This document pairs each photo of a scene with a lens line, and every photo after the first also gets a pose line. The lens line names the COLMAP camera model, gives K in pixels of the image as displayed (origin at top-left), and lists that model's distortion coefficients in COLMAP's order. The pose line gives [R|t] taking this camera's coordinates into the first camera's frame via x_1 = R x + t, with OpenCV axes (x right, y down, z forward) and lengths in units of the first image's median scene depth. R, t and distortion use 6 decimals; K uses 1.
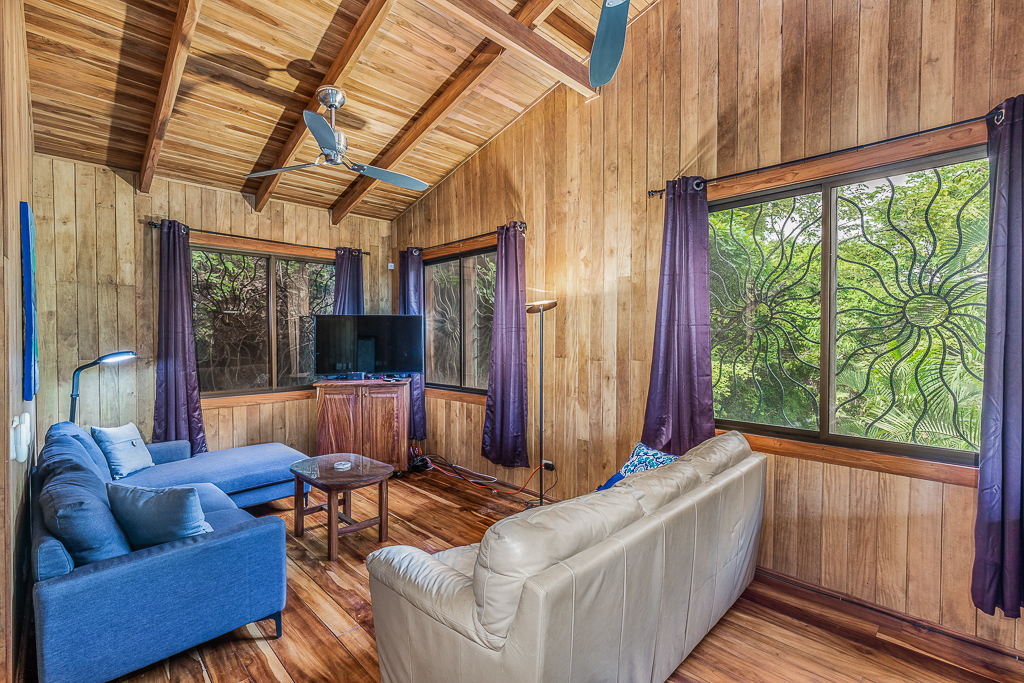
lens RADIAL K [[460.9, 0, 512.0], [0, 460.9, 341.5], [0, 0, 1]] dist [0.004040, -0.000391]
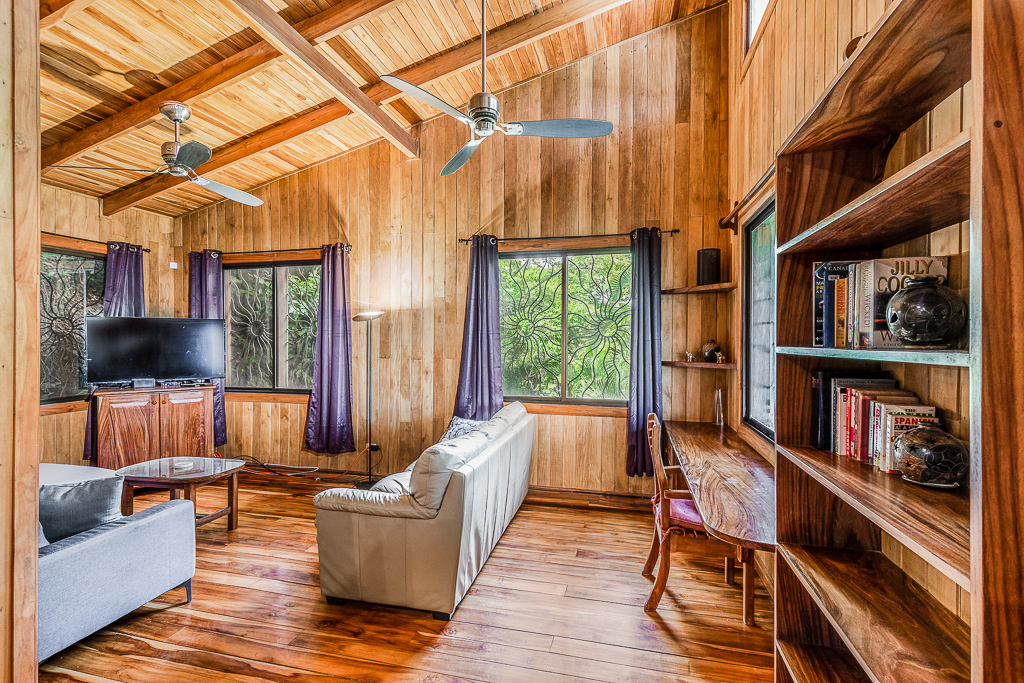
lens RADIAL K [[460.9, 0, 512.0], [0, 460.9, 341.5], [0, 0, 1]] dist [0.004040, -0.000391]
pose [[0.857893, 0.000957, 0.513828, -0.245153], [0.003445, 0.999965, -0.007614, 0.000493], [-0.513818, 0.008302, 0.857859, -0.248546]]
